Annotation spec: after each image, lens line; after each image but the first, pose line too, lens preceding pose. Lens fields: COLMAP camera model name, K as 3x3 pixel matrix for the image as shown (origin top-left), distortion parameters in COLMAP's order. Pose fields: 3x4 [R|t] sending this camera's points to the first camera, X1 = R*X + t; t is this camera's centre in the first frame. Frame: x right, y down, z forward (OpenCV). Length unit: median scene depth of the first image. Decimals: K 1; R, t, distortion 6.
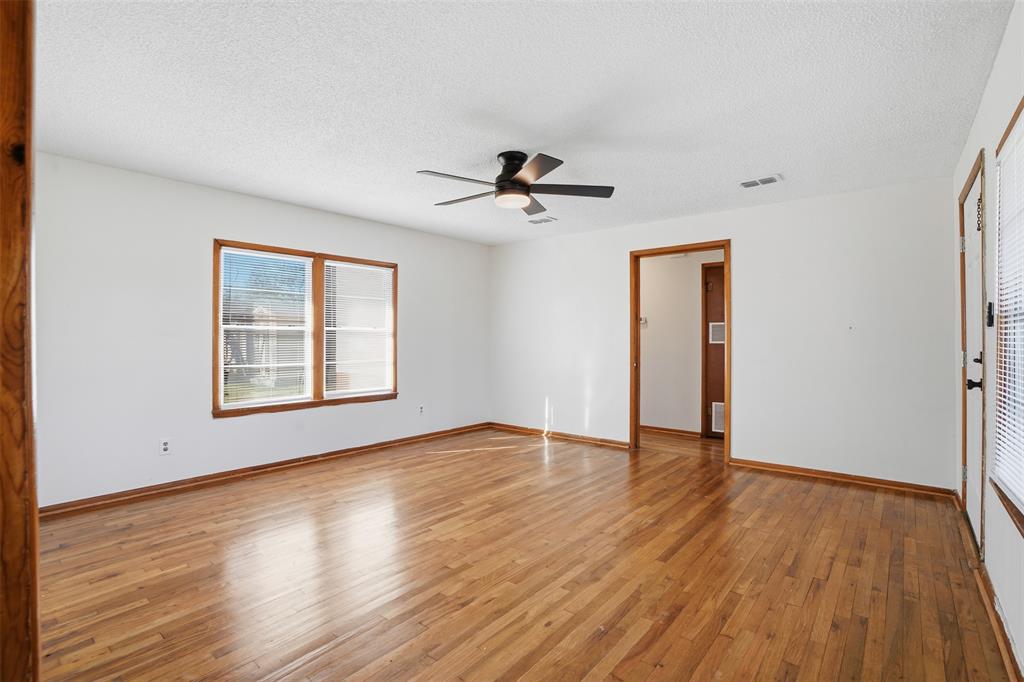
lens RADIAL K [[481.8, 0, 502.7], [0, 481.8, 343.1], [0, 0, 1]] dist [-0.050598, 0.016897]
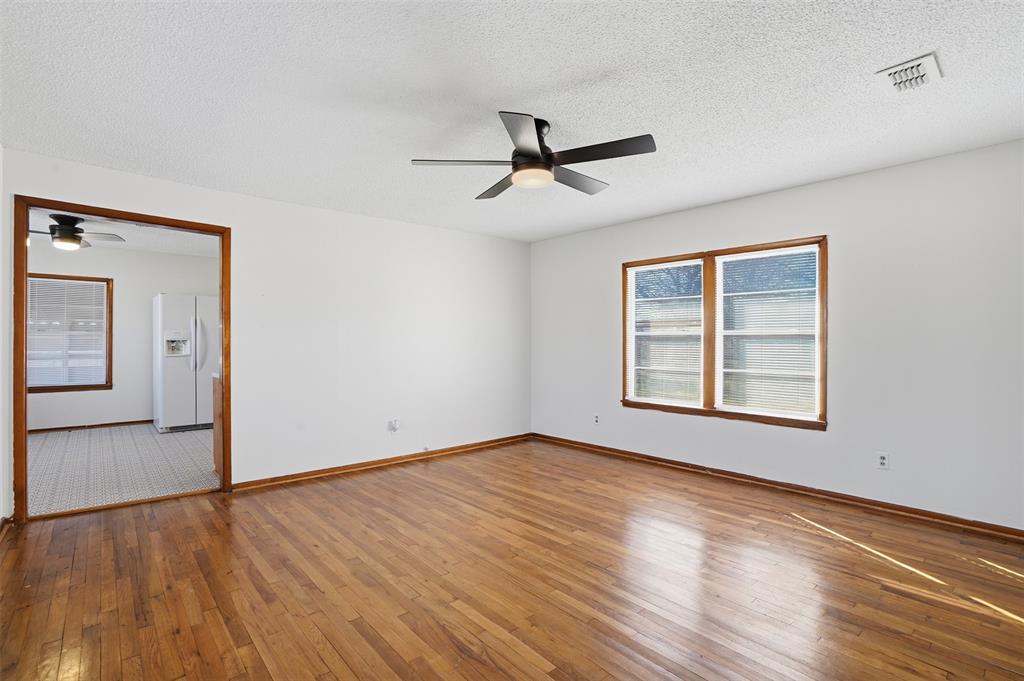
lens RADIAL K [[481.8, 0, 508.1], [0, 481.8, 341.4], [0, 0, 1]] dist [-0.050598, 0.016897]
pose [[-0.149155, -0.003396, -0.988808, 0.742870], [-0.013853, 0.999903, -0.001344, -0.007851], [0.988717, 0.013498, -0.149188, 0.937846]]
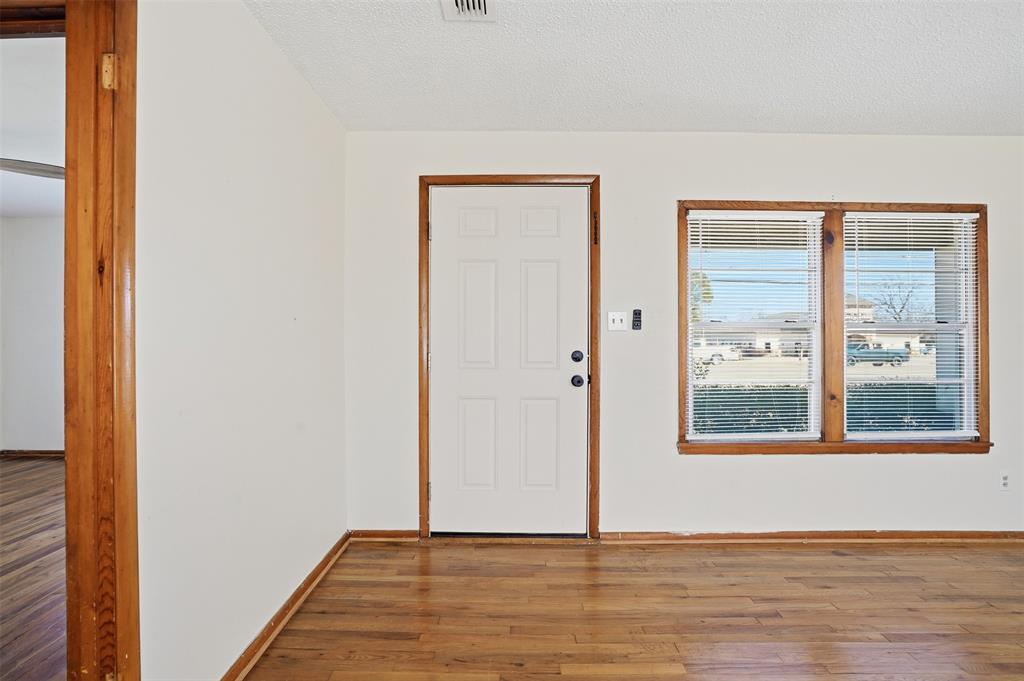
lens RADIAL K [[481.8, 0, 503.5], [0, 481.8, 335.3], [0, 0, 1]] dist [-0.050598, 0.016897]
pose [[-0.638380, 0.001843, 0.769719, 0.170893], [0.003808, 0.999992, 0.000764, -0.013356], [-0.769712, 0.003419, -0.638382, 1.231499]]
